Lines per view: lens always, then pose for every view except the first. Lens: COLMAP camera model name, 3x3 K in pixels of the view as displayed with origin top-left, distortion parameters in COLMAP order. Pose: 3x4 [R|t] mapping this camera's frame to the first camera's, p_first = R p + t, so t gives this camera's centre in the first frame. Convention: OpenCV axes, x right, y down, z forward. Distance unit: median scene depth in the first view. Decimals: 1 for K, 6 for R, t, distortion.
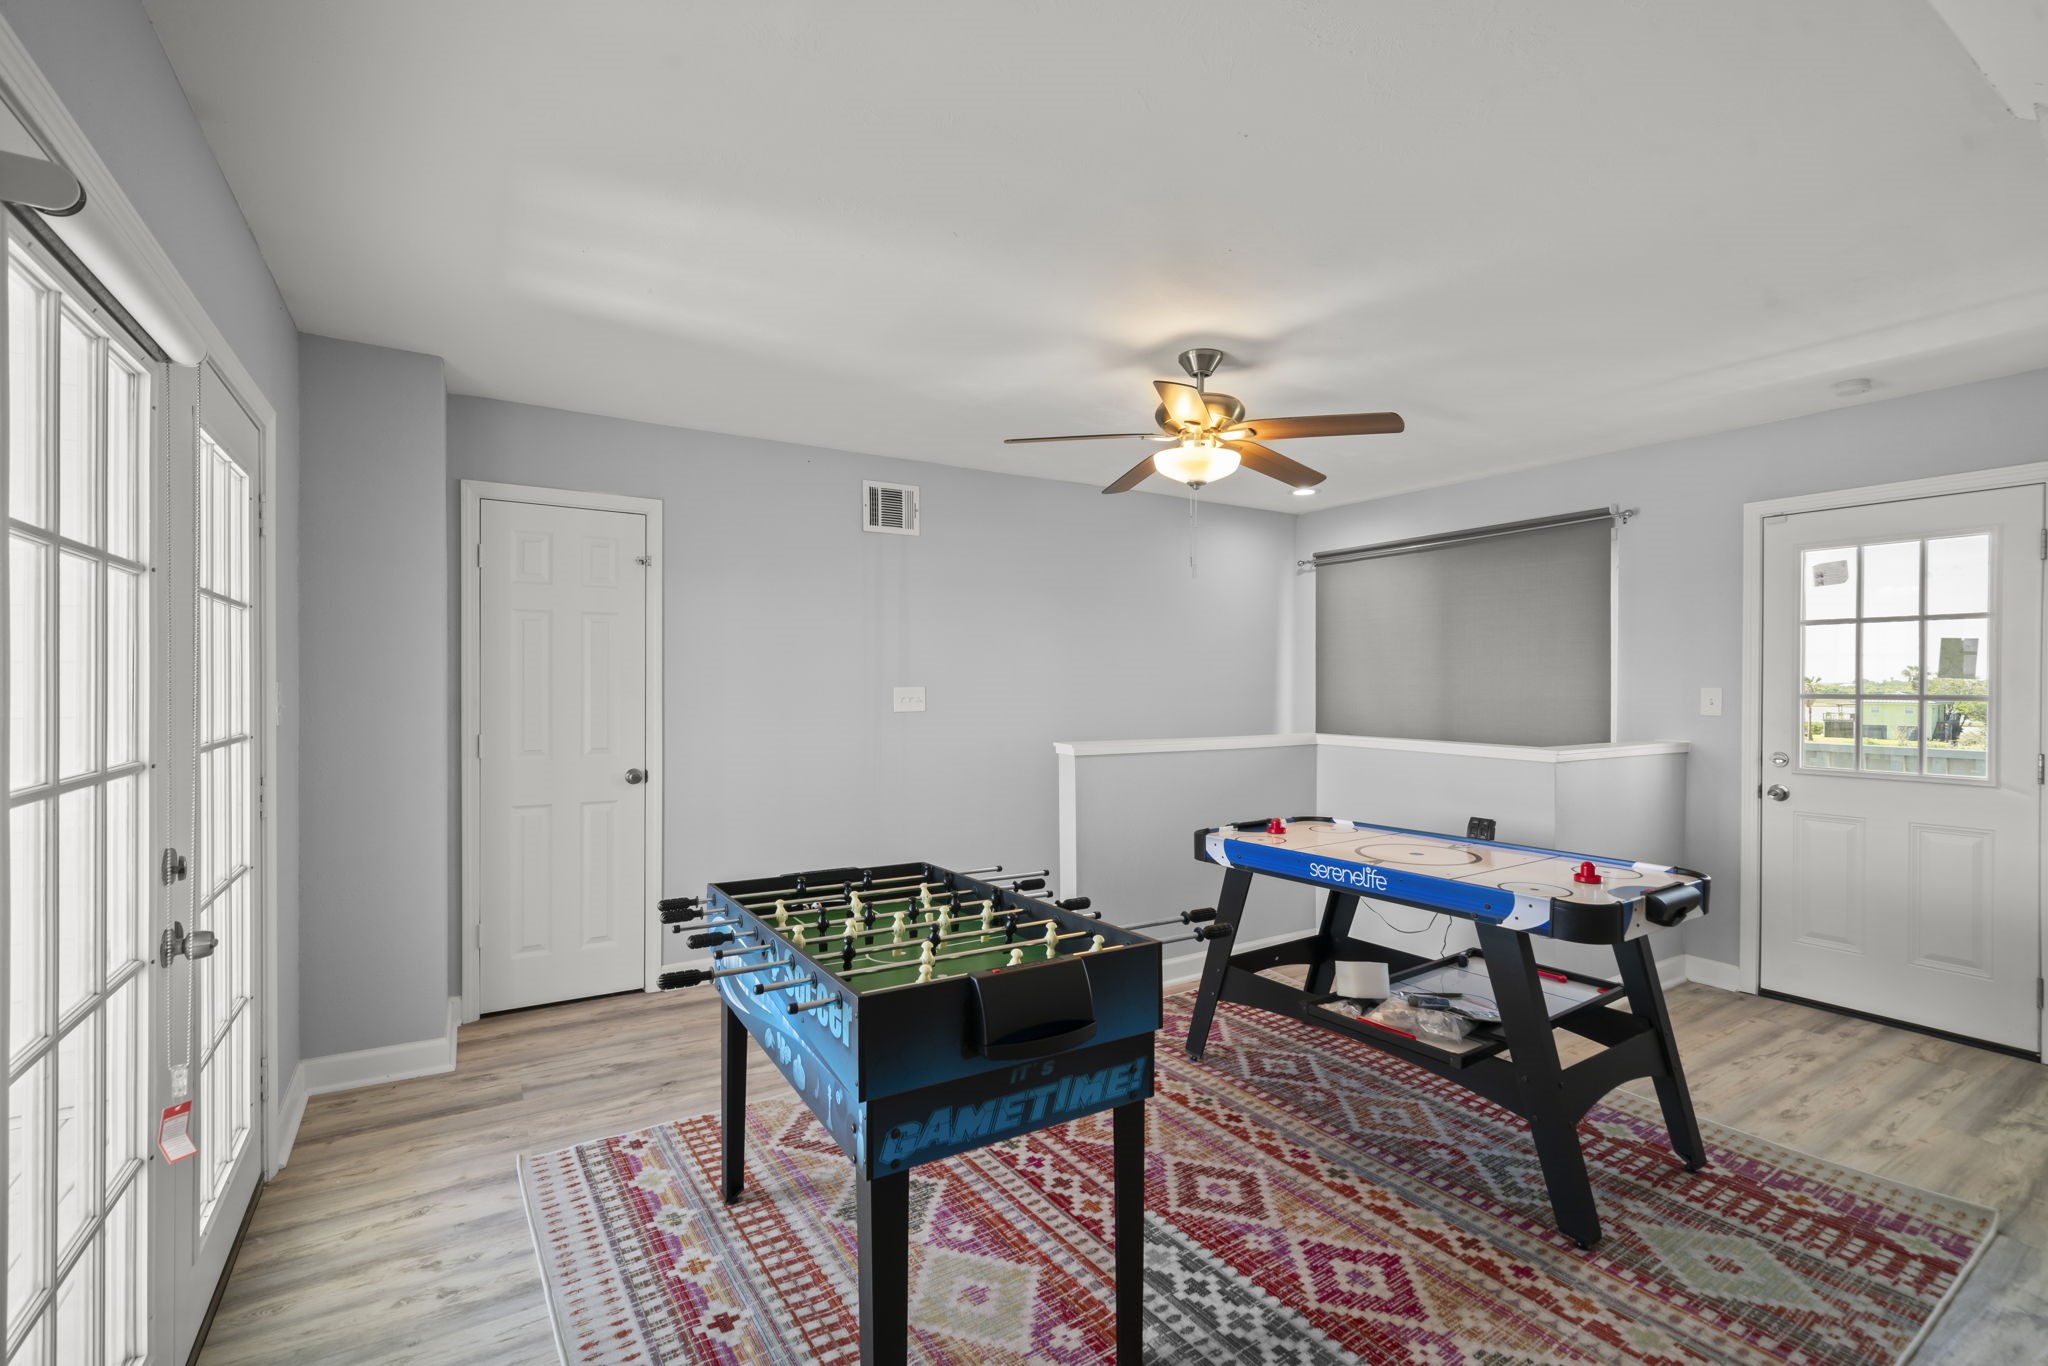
lens RADIAL K [[929.4, 0, 1022.0], [0, 929.4, 691.9], [0, 0, 1]] dist [0.002802, 0.000136]
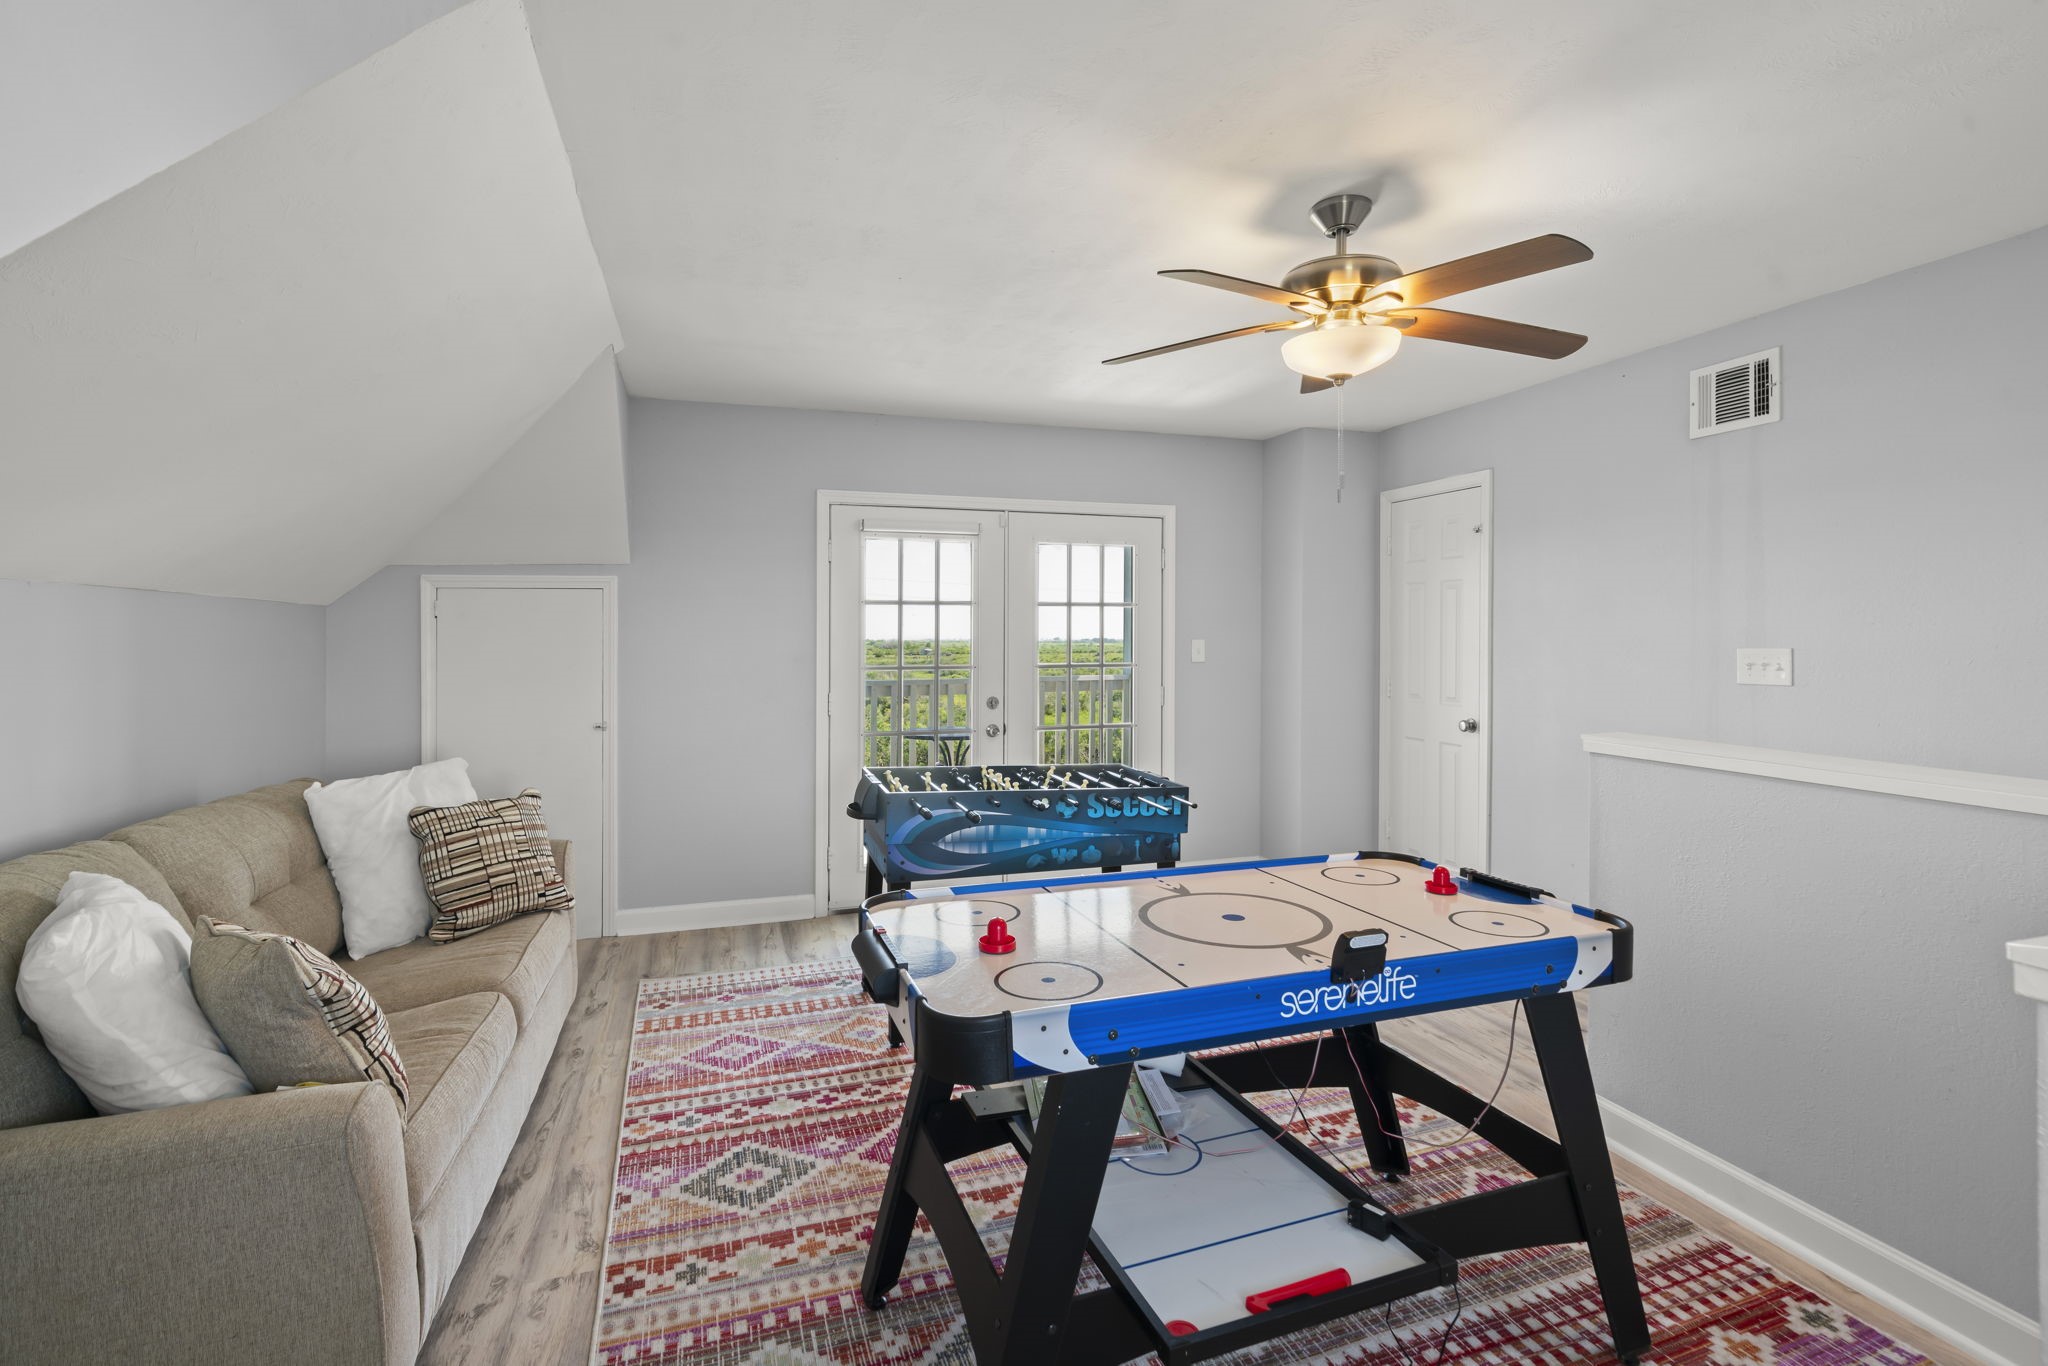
lens RADIAL K [[946.8, 0, 1021.3], [0, 946.8, 640.5], [0, 0, 1]] dist [0.001279, 0.000099]
pose [[-0.257166, 0.001523, -0.966366, 0.804647], [-0.008138, 0.999960, 0.003742, -0.010318], [0.966333, 0.008827, -0.257144, 0.769897]]
